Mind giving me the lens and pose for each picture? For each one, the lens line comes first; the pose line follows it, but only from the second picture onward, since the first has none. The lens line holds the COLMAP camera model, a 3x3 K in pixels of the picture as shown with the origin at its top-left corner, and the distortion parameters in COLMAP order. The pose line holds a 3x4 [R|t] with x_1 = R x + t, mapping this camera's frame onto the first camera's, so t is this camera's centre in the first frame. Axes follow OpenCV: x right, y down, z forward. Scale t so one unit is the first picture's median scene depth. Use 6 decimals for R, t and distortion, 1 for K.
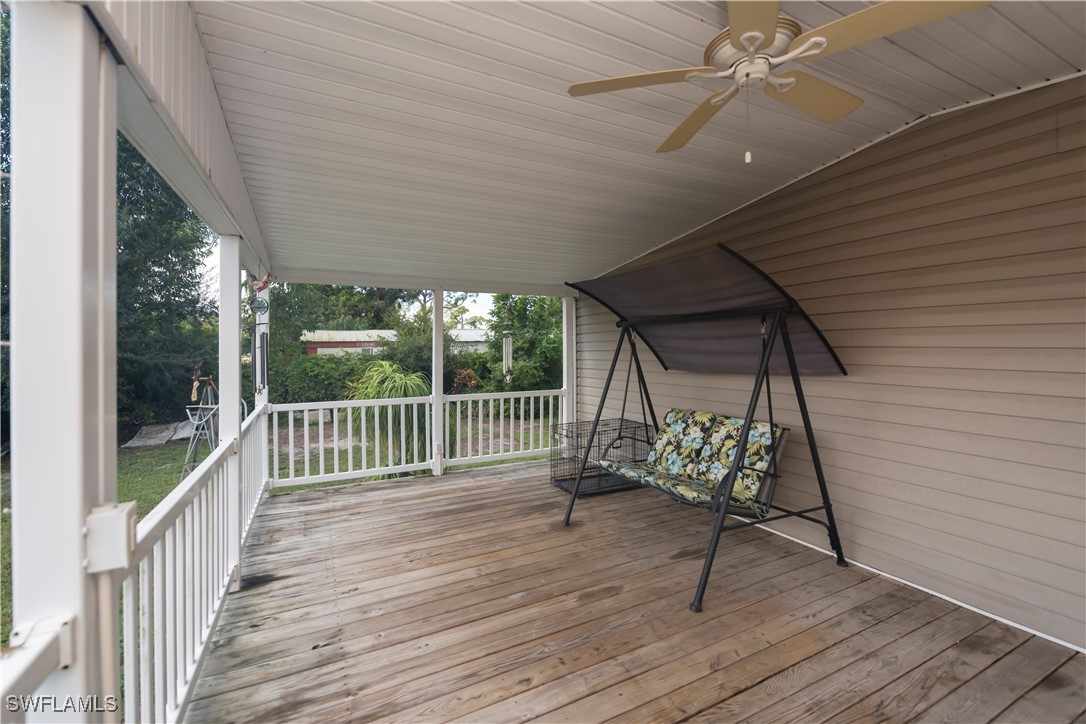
lens RADIAL K [[455.7, 0, 543.0], [0, 455.7, 362.0], [0, 0, 1]] dist [0.022958, -0.000234]
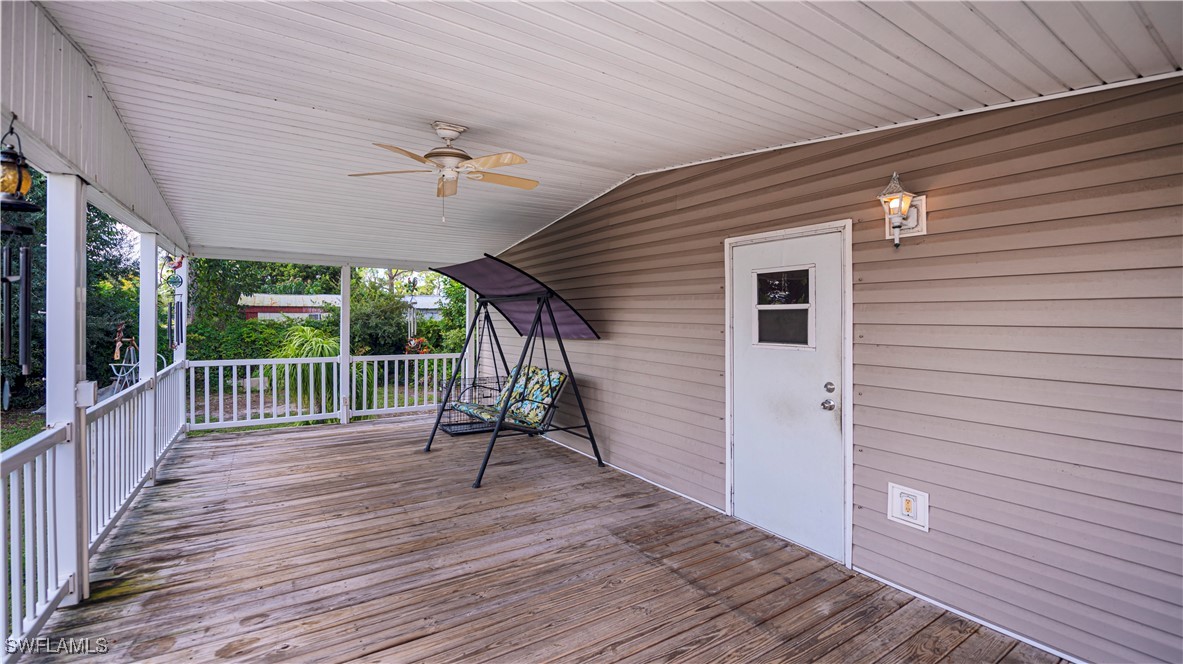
lens RADIAL K [[501.4, 0, 591.6], [0, 501.4, 333.7], [0, 0, 1]] dist [0.020473, -0.000497]
pose [[0.994198, 0.012031, 0.106887, 0.355333], [-0.012369, 0.999920, 0.002496, 0.006209], [-0.106849, -0.003804, 0.994268, -0.489434]]
